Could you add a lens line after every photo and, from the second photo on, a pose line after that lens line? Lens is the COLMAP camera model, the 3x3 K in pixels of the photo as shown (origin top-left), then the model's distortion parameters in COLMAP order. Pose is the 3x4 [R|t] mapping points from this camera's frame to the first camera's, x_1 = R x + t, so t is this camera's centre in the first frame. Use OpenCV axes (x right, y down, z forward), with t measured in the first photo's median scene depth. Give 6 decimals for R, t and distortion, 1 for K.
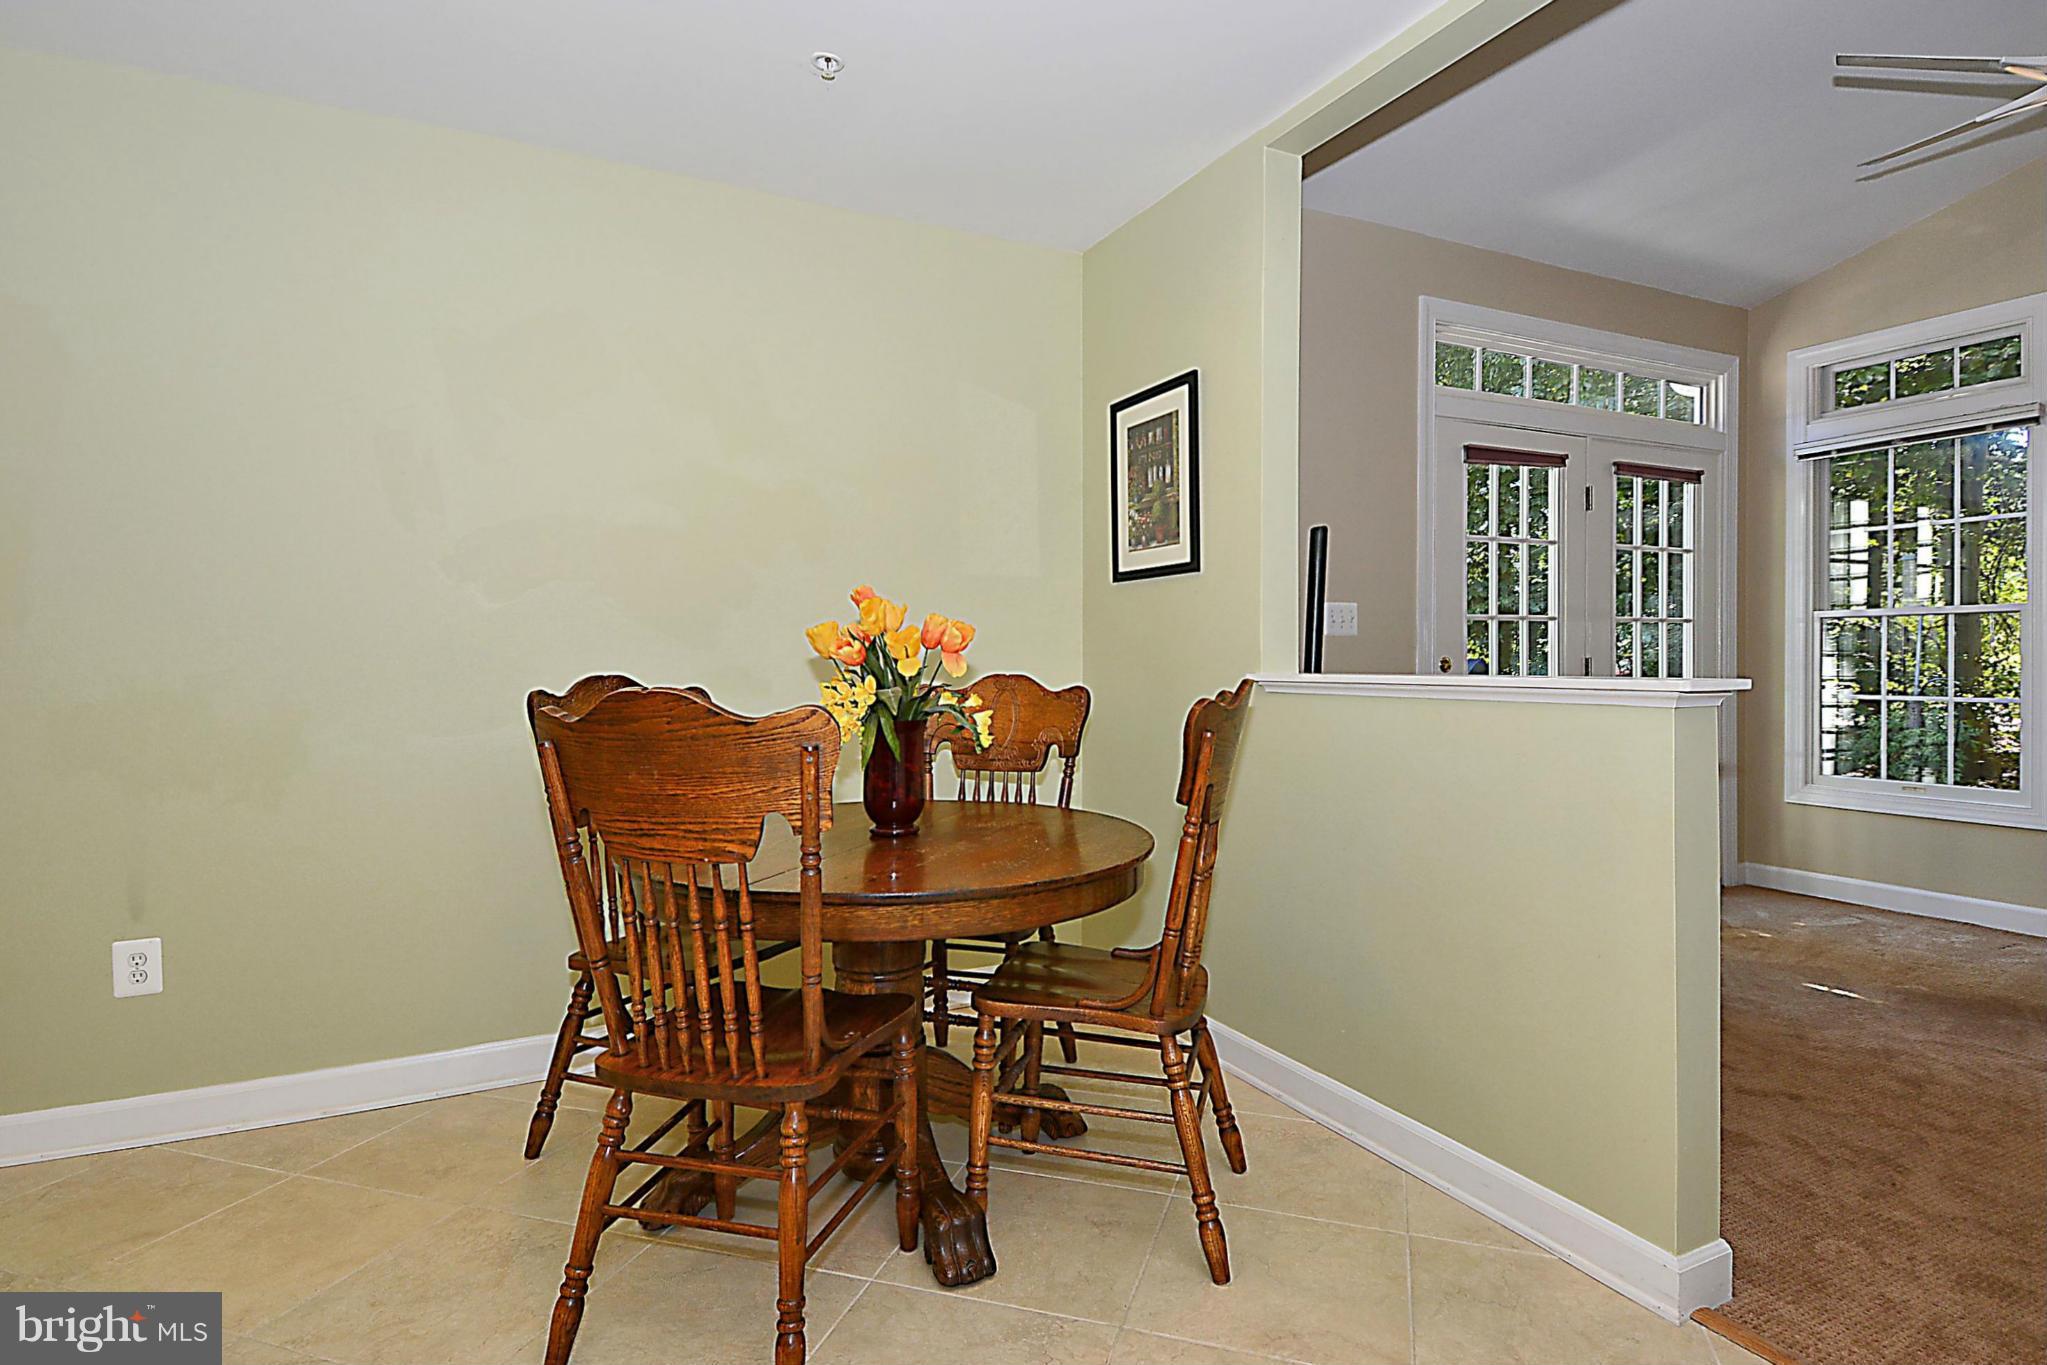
lens RADIAL K [[1075.9, 0, 1016.0], [0, 1075.9, 667.8], [0, 0, 1]] dist [-0.022661, -0.000587]
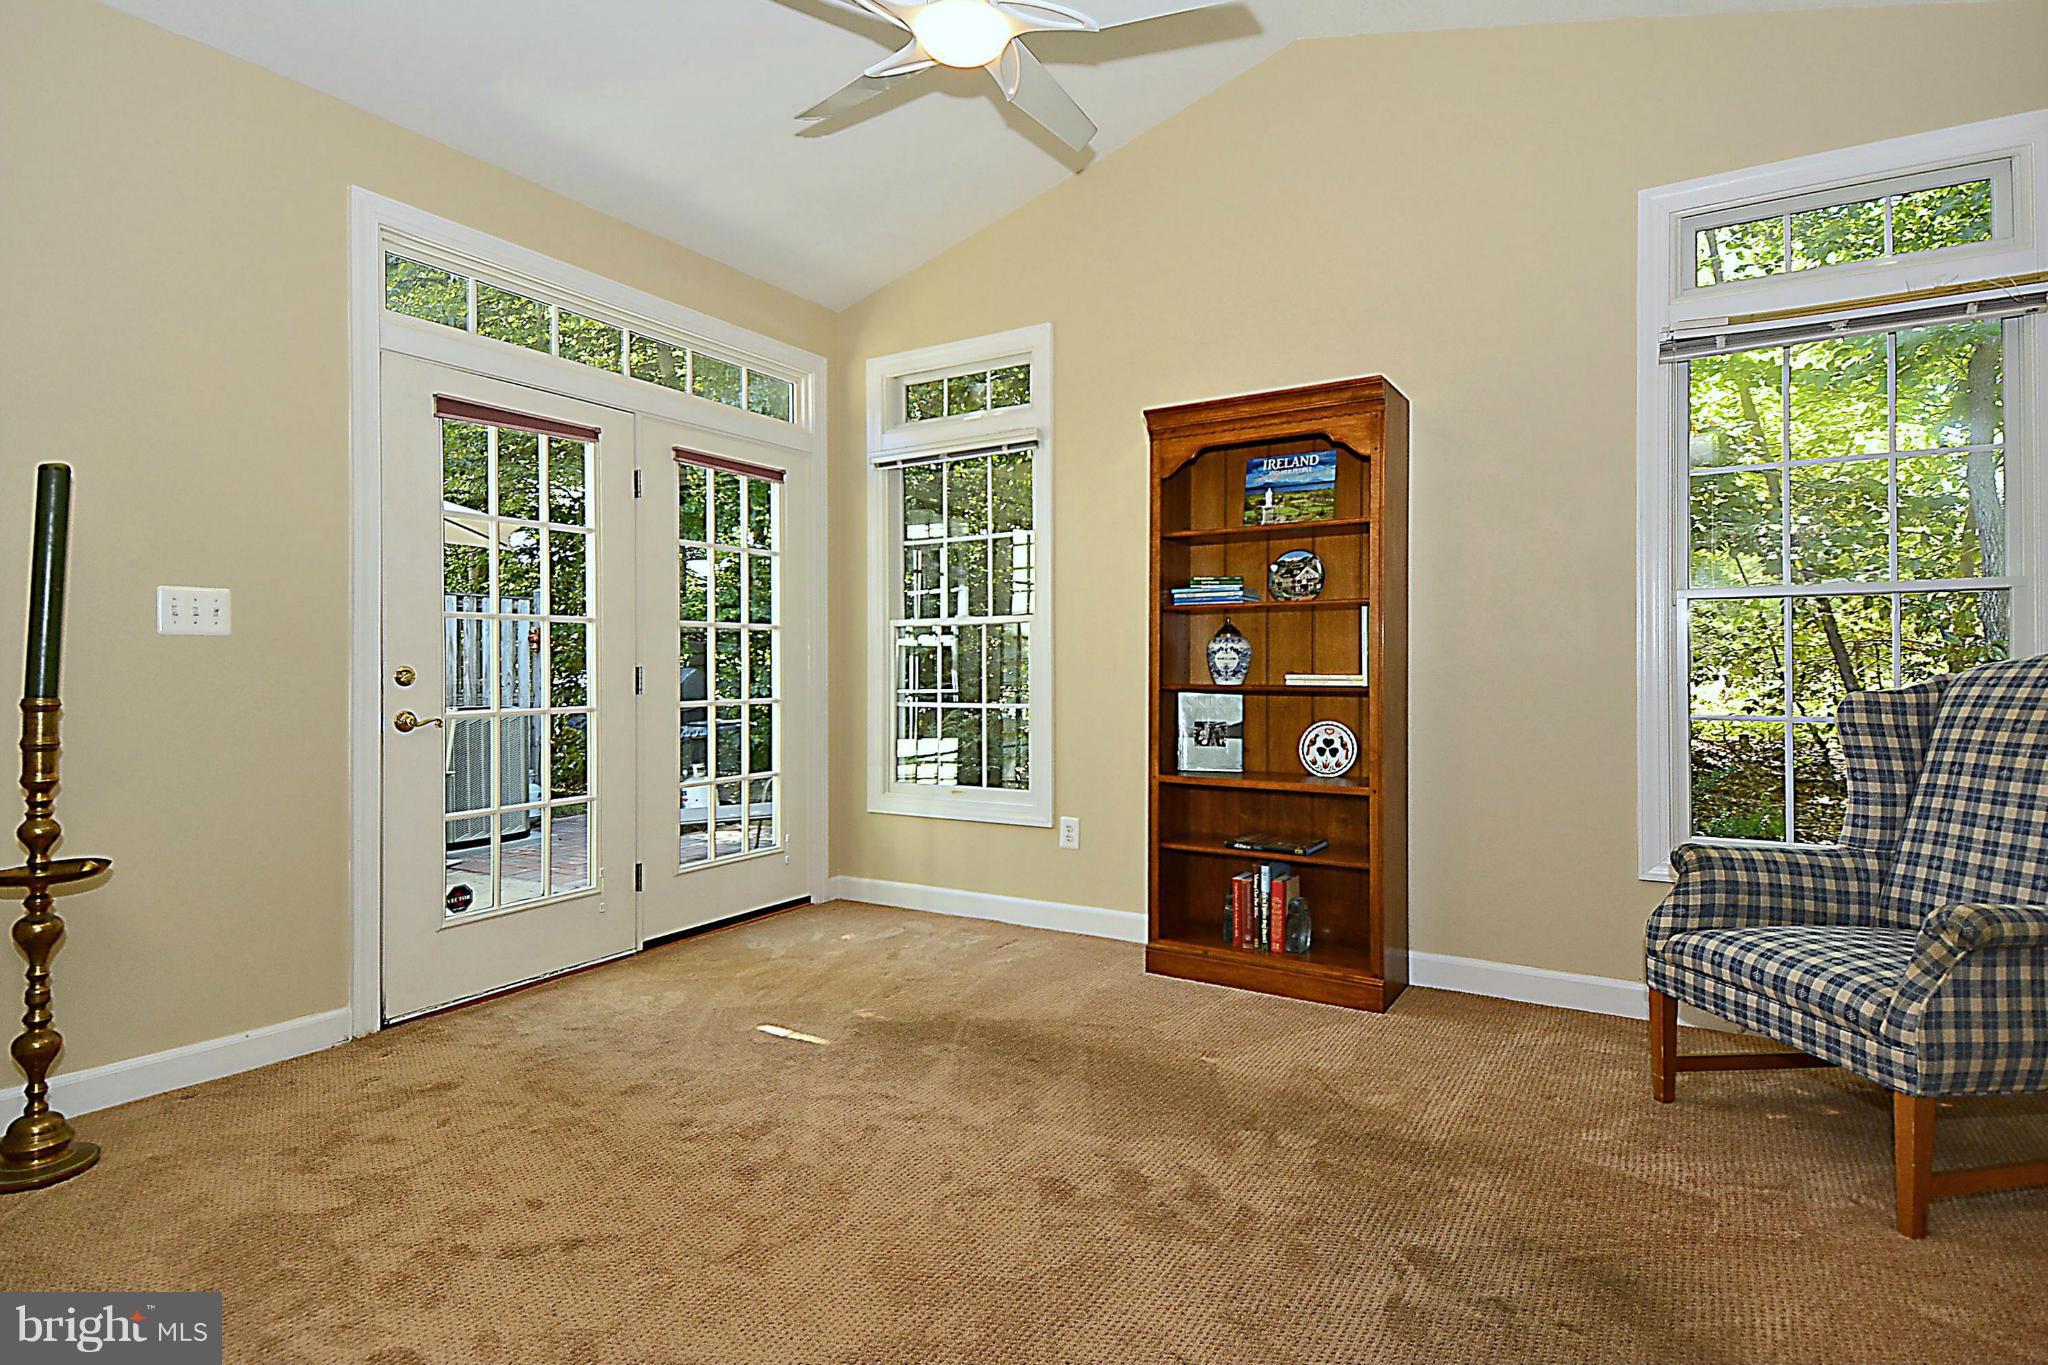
lens RADIAL K [[1072.6, 0, 1021.8], [0, 1072.6, 670.7], [0, 0, 1]] dist [0.002228, -0.000139]
pose [[0.825880, -0.001192, 0.563845, 0.300245], [0.004978, 0.999974, -0.005178, 0.000733], [-0.563824, 0.007083, 0.825864, 0.096785]]
